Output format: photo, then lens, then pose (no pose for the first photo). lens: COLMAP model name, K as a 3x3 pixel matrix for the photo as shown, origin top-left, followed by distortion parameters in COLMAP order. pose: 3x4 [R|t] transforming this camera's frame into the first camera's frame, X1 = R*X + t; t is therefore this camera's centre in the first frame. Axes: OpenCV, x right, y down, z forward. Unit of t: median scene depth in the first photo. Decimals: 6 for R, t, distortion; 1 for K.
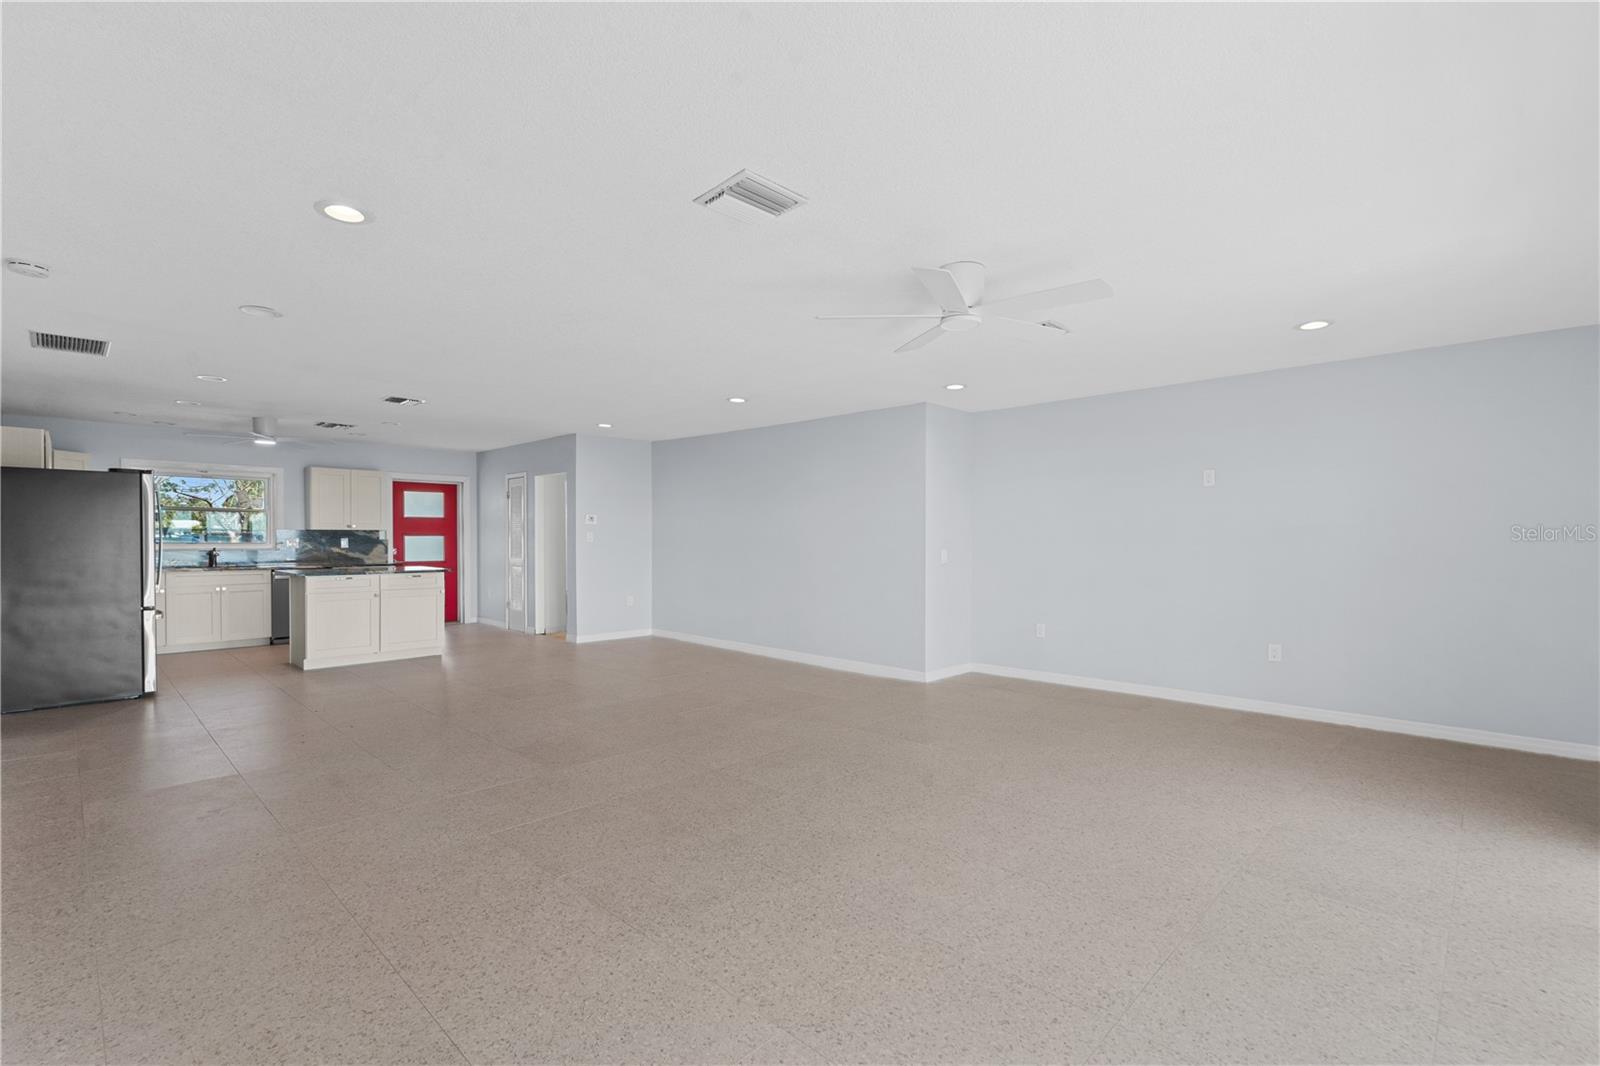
lens RADIAL K [[721.0, 0, 808.7], [0, 721.0, 548.1], [0, 0, 1]] dist [-0.006544, 0.001515]
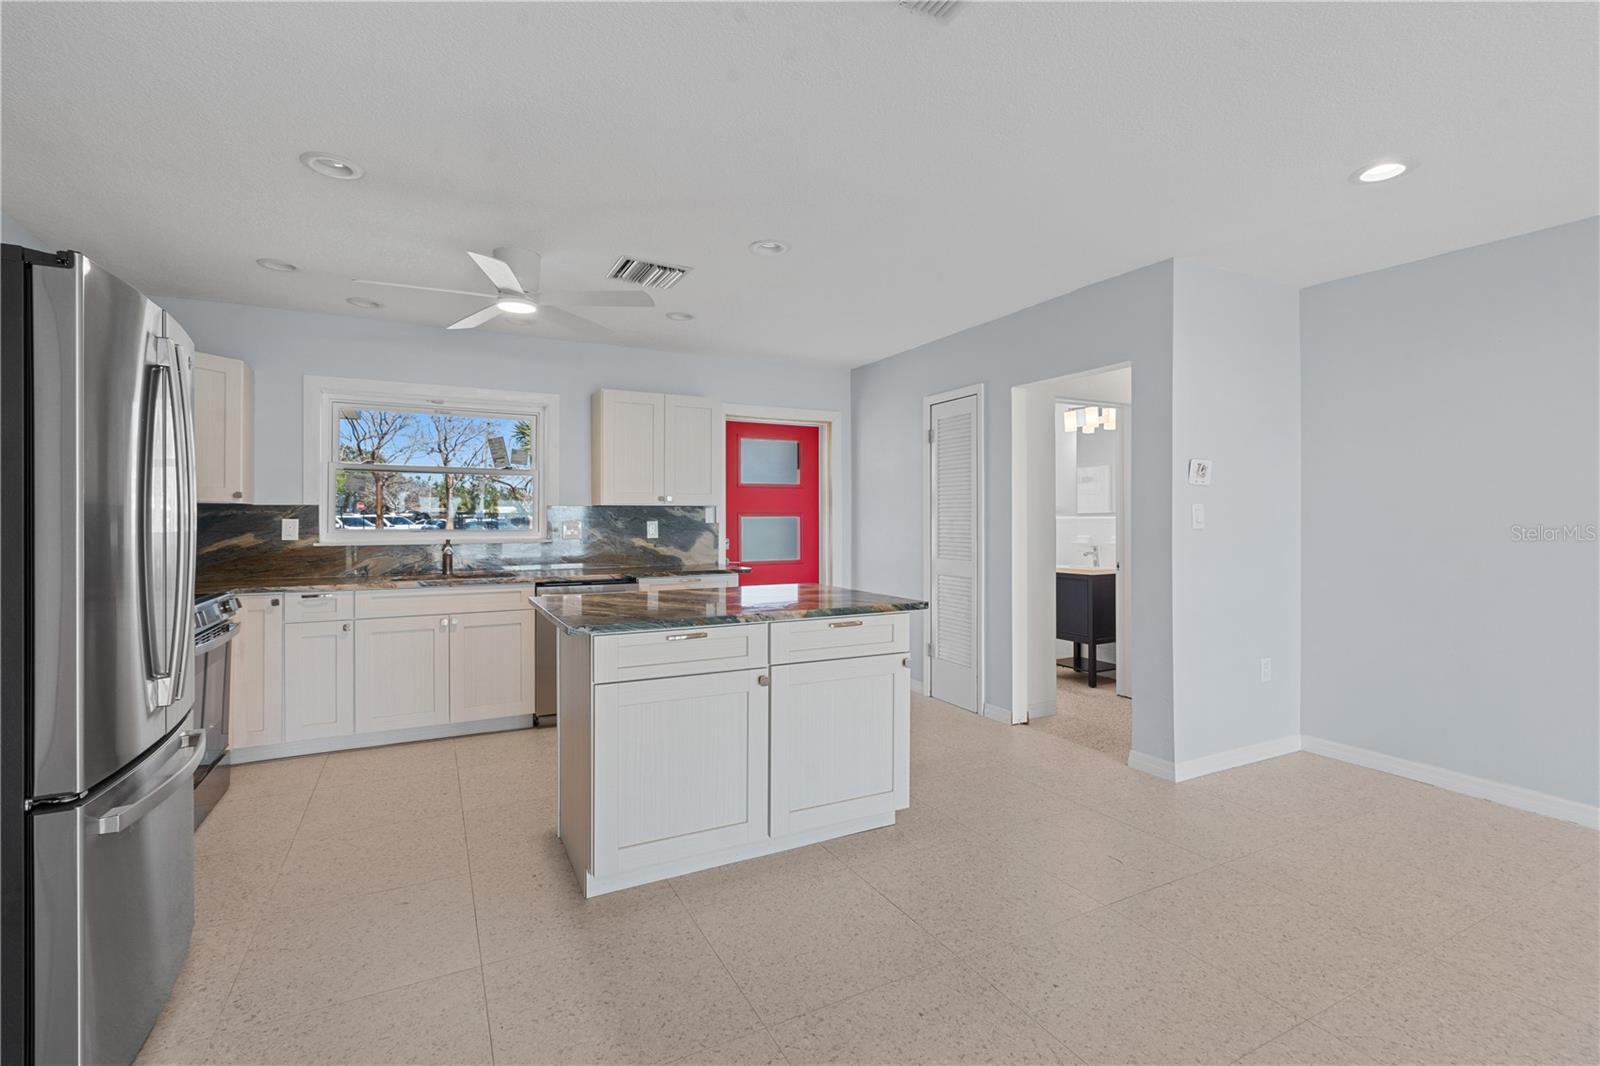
lens RADIAL K [[721.0, 0, 803.6], [0, 721.0, 520.2], [0, 0, 1]] dist [-0.006544, 0.001515]
pose [[0.947166, -0.004109, -0.320718, -0.353880], [-0.000172, 0.999911, -0.013320, -0.006804], [0.320745, 0.012672, 0.947081, 0.506443]]
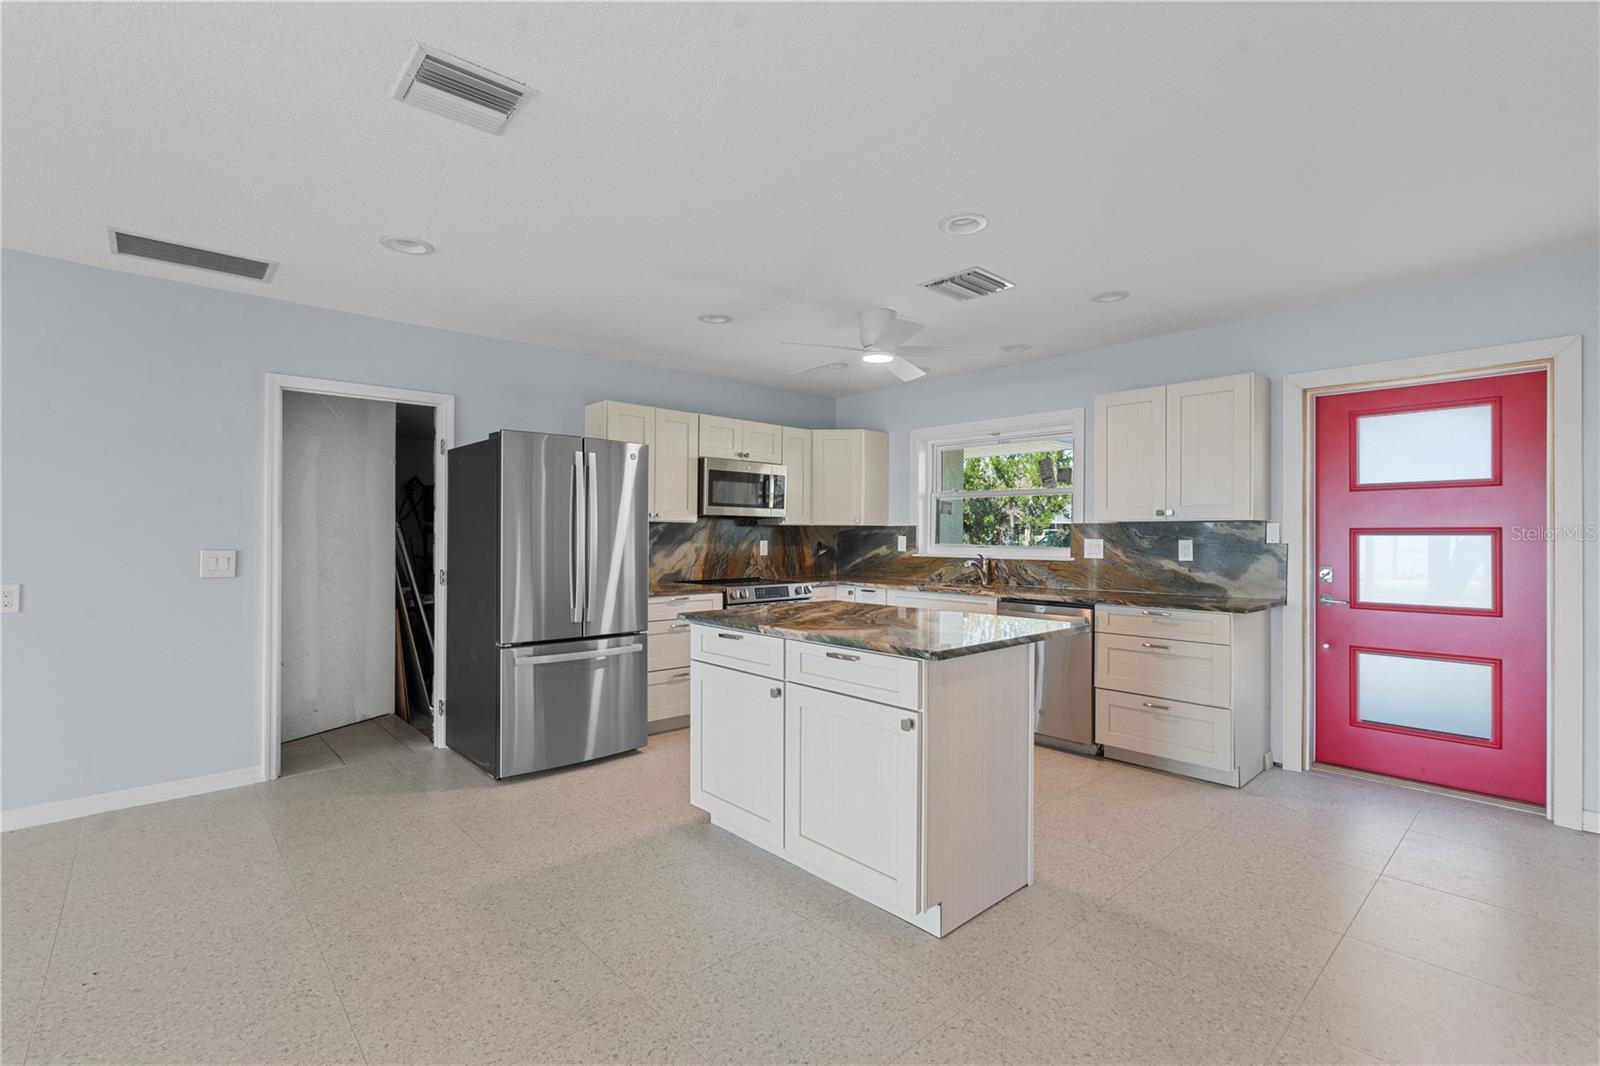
lens RADIAL K [[721.0, 0, 806.1], [0, 721.0, 533.2], [0, 0, 1]] dist [-0.006544, 0.001515]
pose [[-0.062001, -0.006625, -0.998054, -0.176408], [-0.018615, 0.999812, -0.005480, -0.010802], [0.997902, 0.018240, -0.062113, 0.785021]]
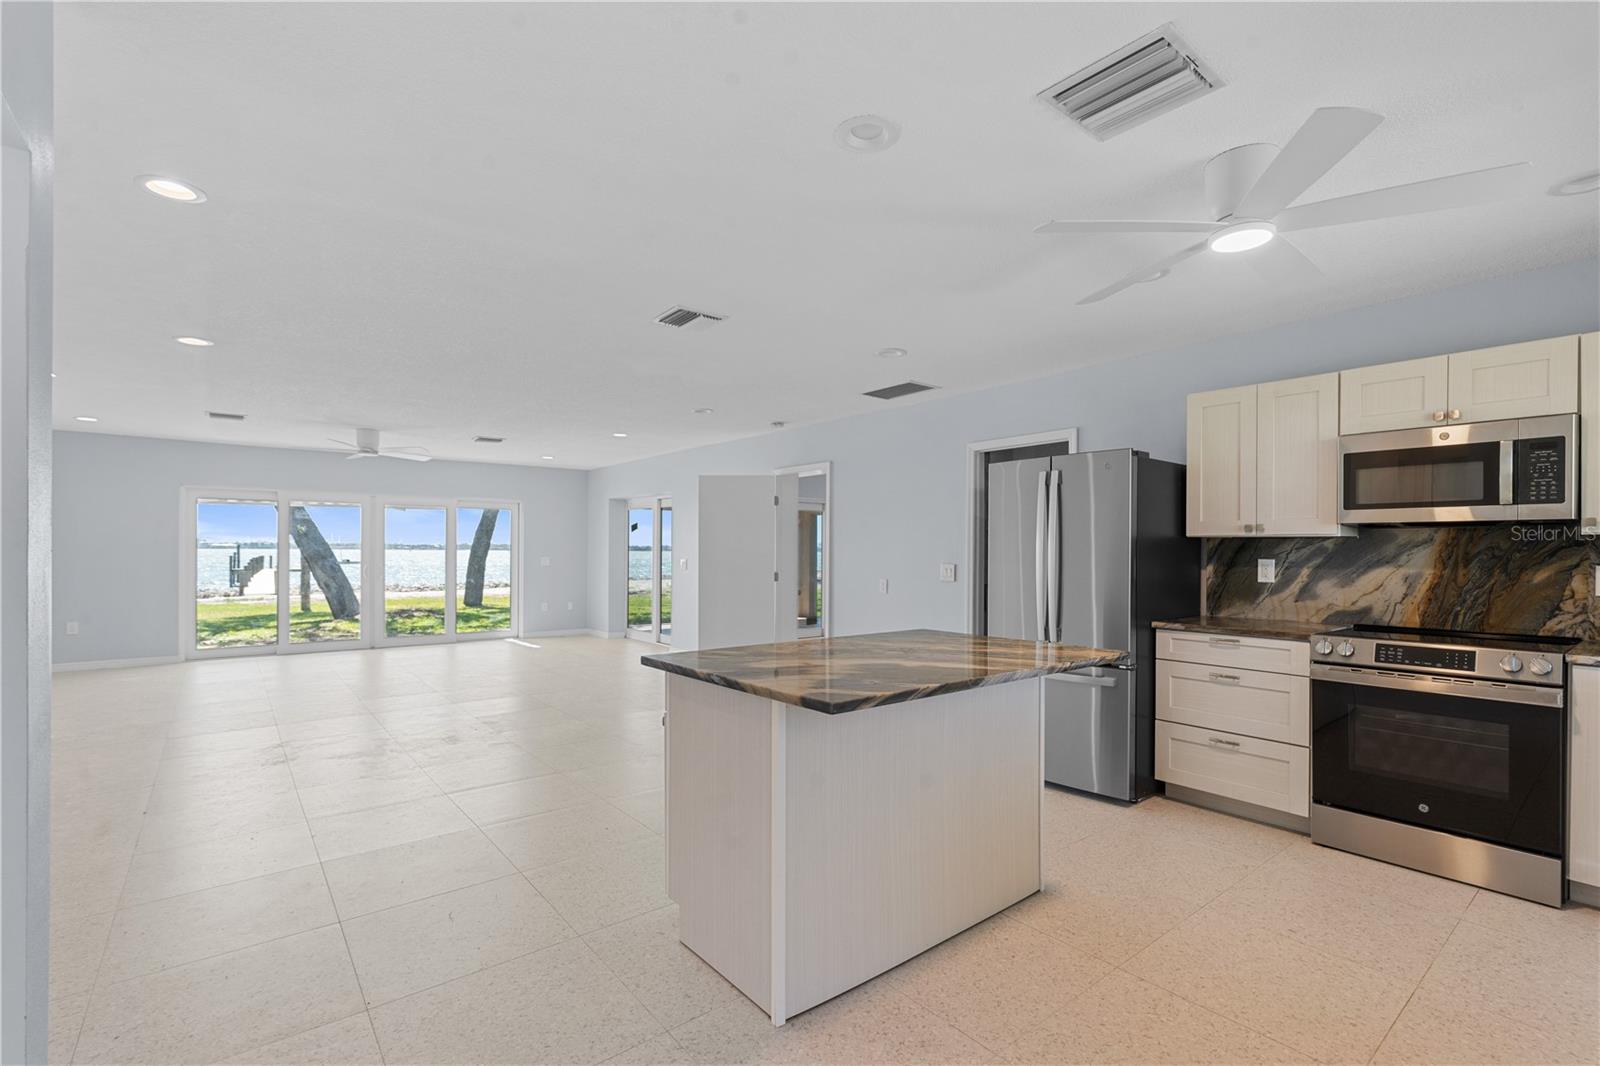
lens RADIAL K [[721.0, 0, 804.3], [0, 721.0, 538.7], [0, 0, 1]] dist [-0.006544, 0.001515]
pose [[-0.992445, -0.003037, 0.122652, -0.489606], [-0.003346, 0.999992, -0.002313, -0.017175], [-0.122644, -0.002705, -0.992447, 1.056995]]
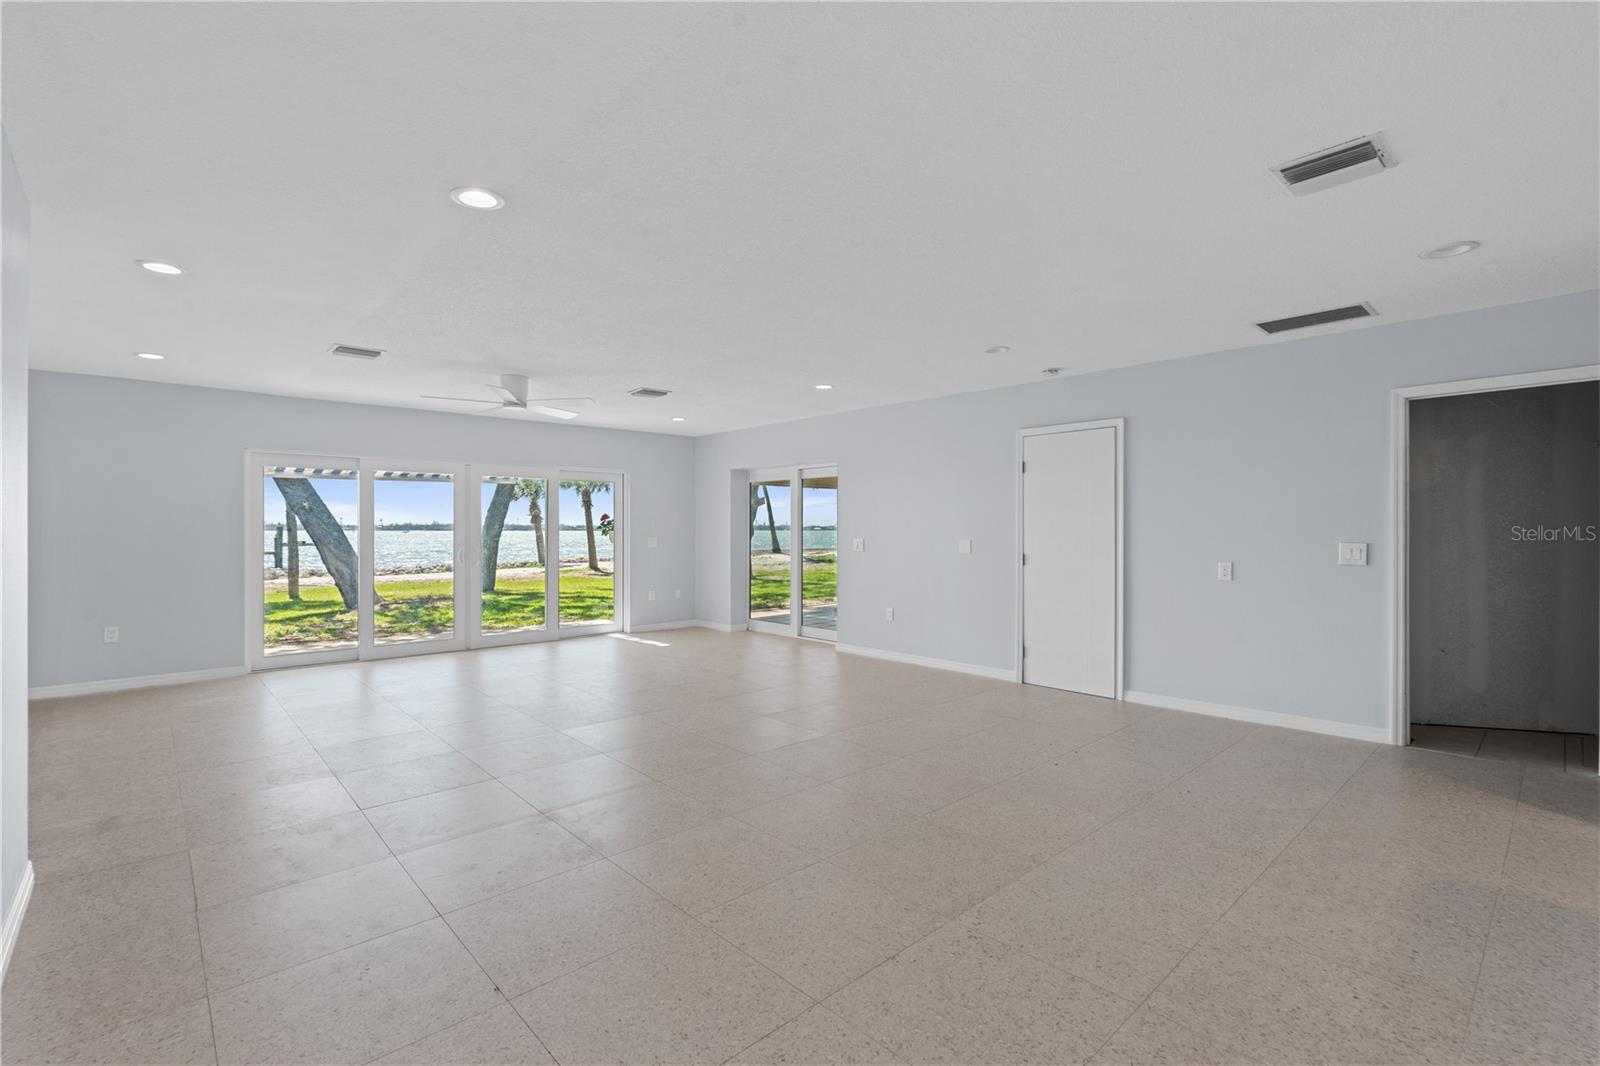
lens RADIAL K [[721.0, 0, 802.9], [0, 721.0, 520.0], [0, 0, 1]] dist [-0.006544, 0.001515]
pose [[-0.998257, 0.001578, 0.058989, -0.206711], [0.001680, 0.999997, 0.001681, -0.014411], [-0.058986, 0.001777, -0.998257, 0.937859]]
